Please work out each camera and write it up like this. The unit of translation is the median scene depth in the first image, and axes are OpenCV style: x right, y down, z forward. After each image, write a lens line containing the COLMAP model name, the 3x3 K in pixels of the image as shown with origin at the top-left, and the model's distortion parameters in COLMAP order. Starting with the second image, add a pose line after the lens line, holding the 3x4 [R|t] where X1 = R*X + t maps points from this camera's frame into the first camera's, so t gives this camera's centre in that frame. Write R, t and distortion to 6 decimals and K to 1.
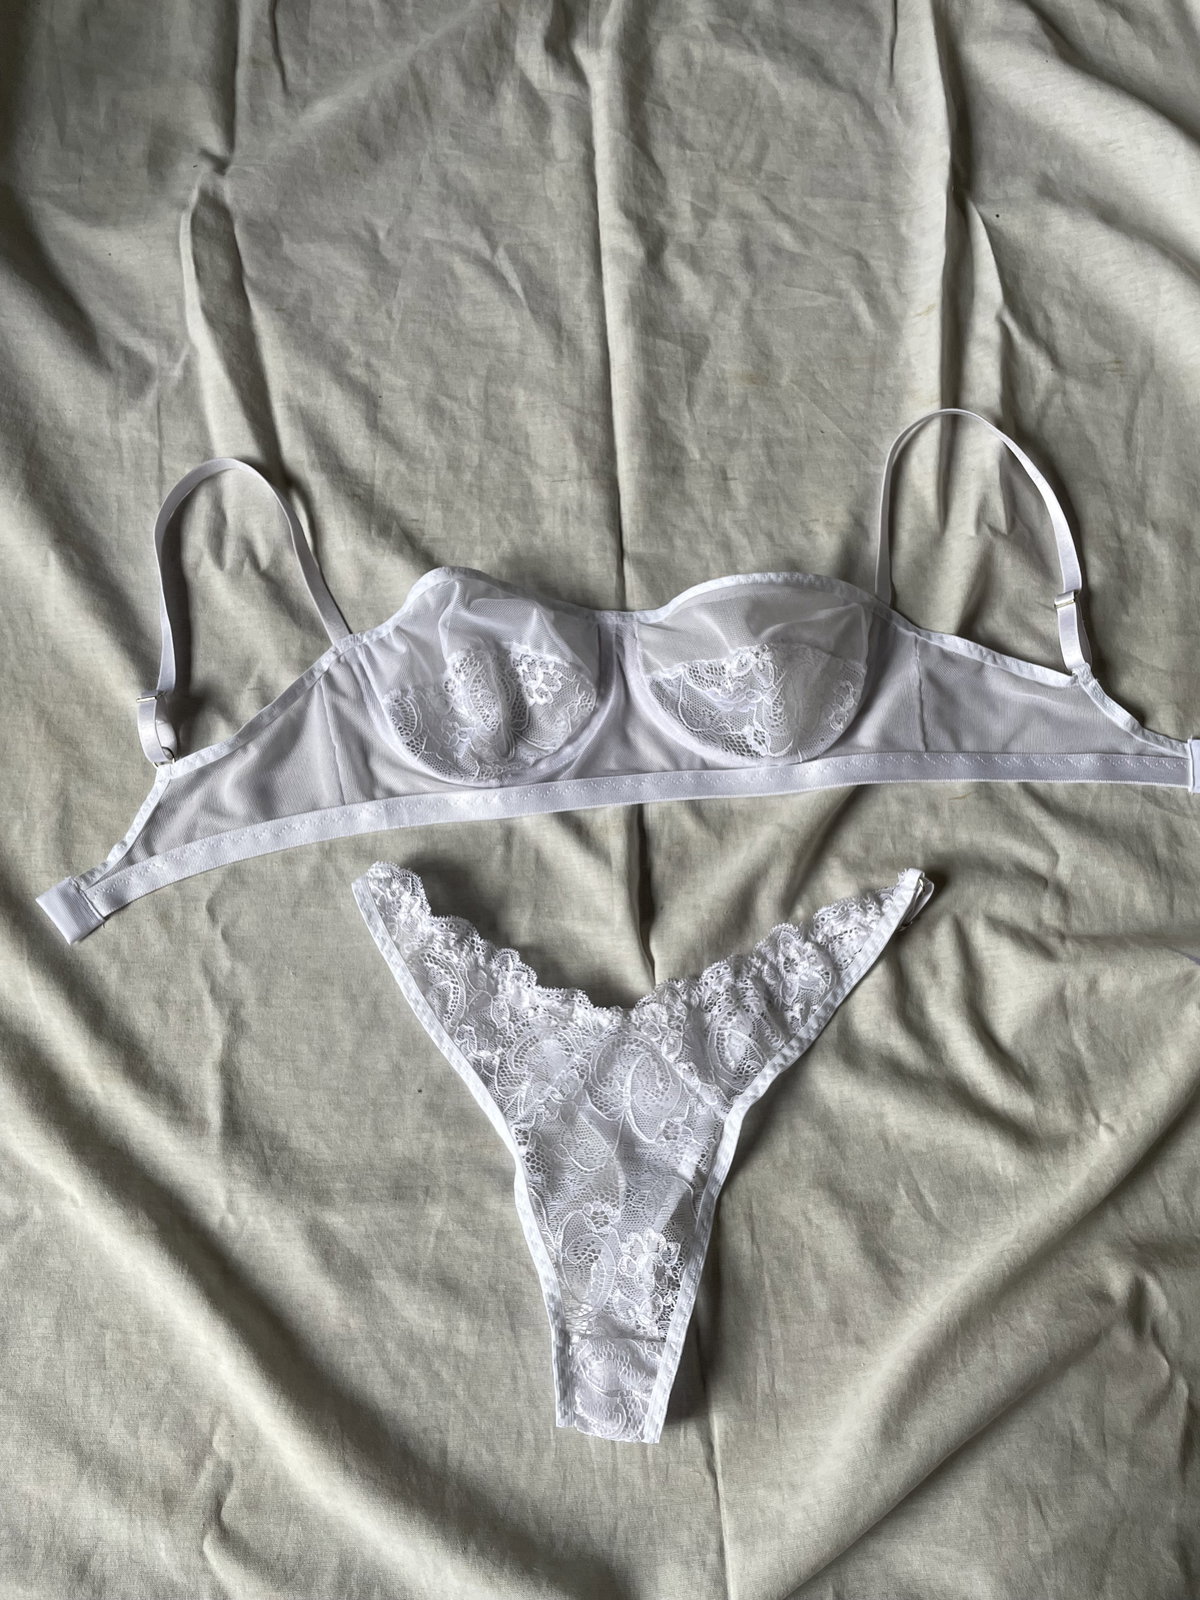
lens RADIAL K [[1230.0, 0, 600.0], [0, 1230.0, 800.0], [0, 0, 1]] dist [0.082600, -0.132812]
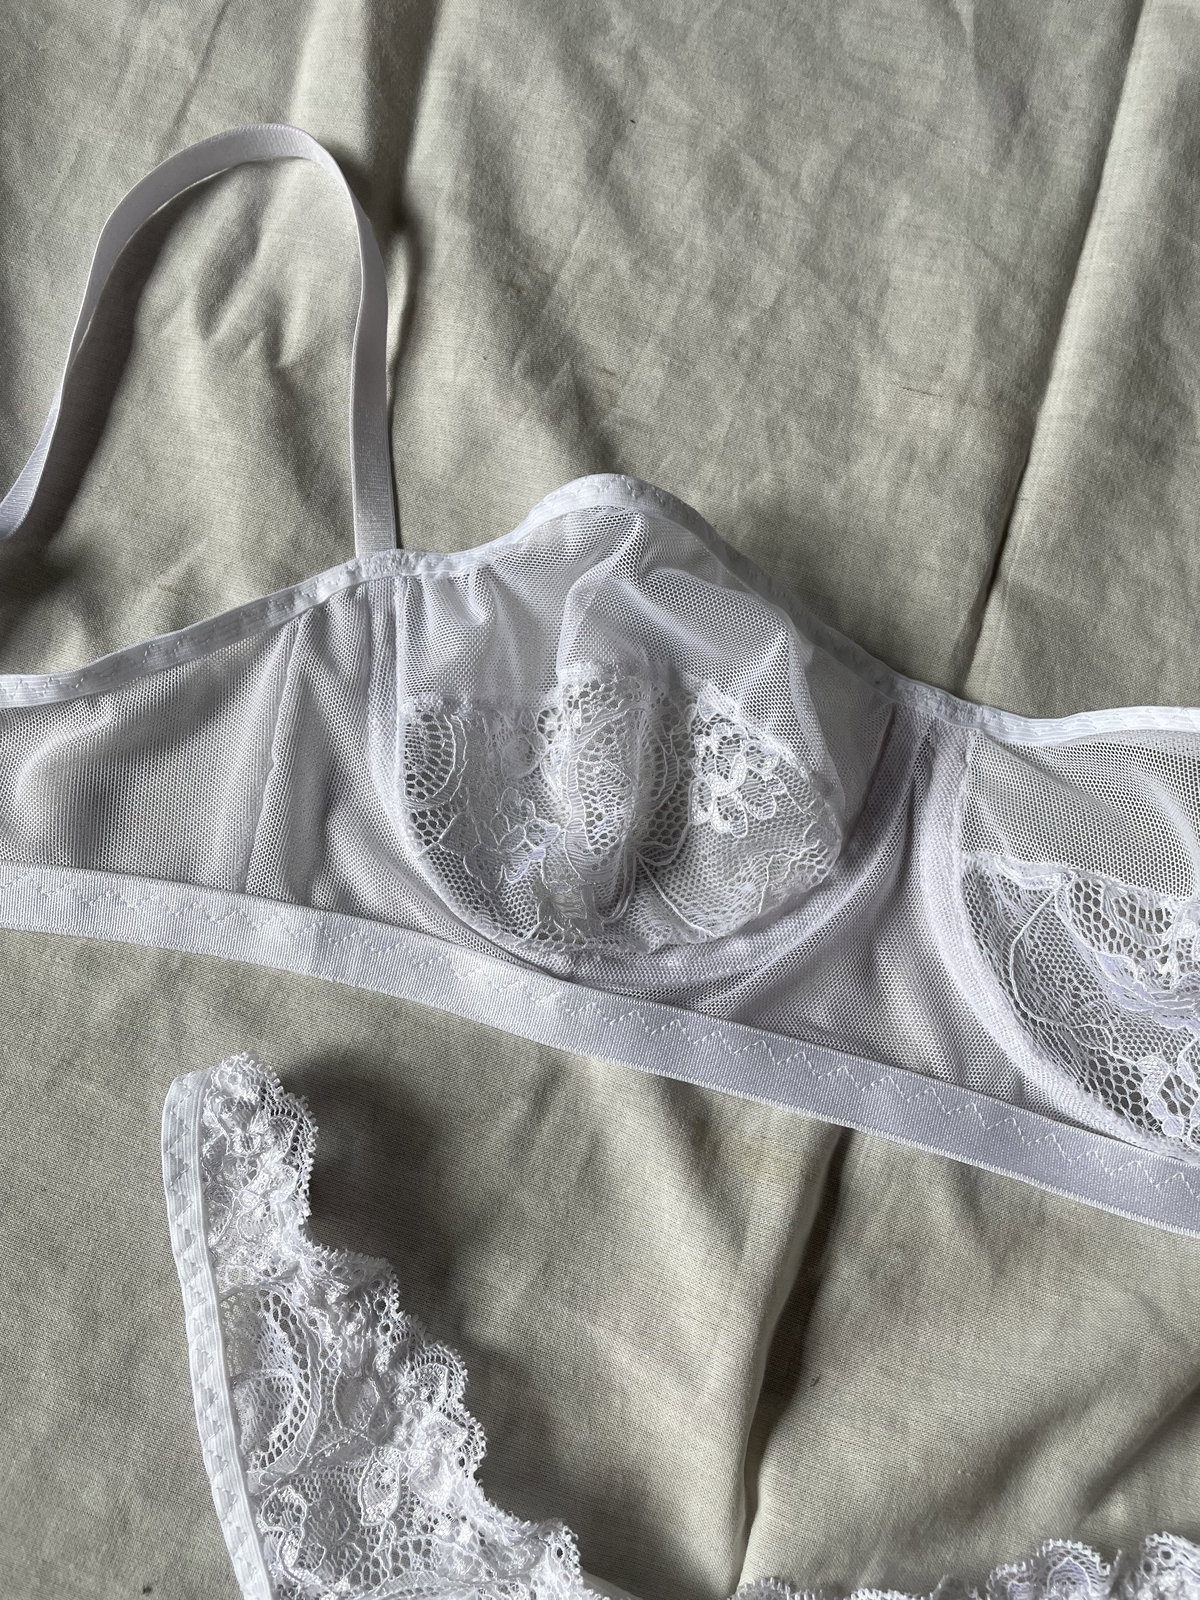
lens RADIAL K [[1230.0, 0, 600.0], [0, 1230.0, 800.0], [0, 0, 1]] dist [0.082600, -0.132812]
pose [[0.931202, 0.351946, -0.094855, -0.049561], [-0.349774, 0.936014, 0.039179, -0.091238], [0.102575, -0.003306, 0.994720, 0.541958]]
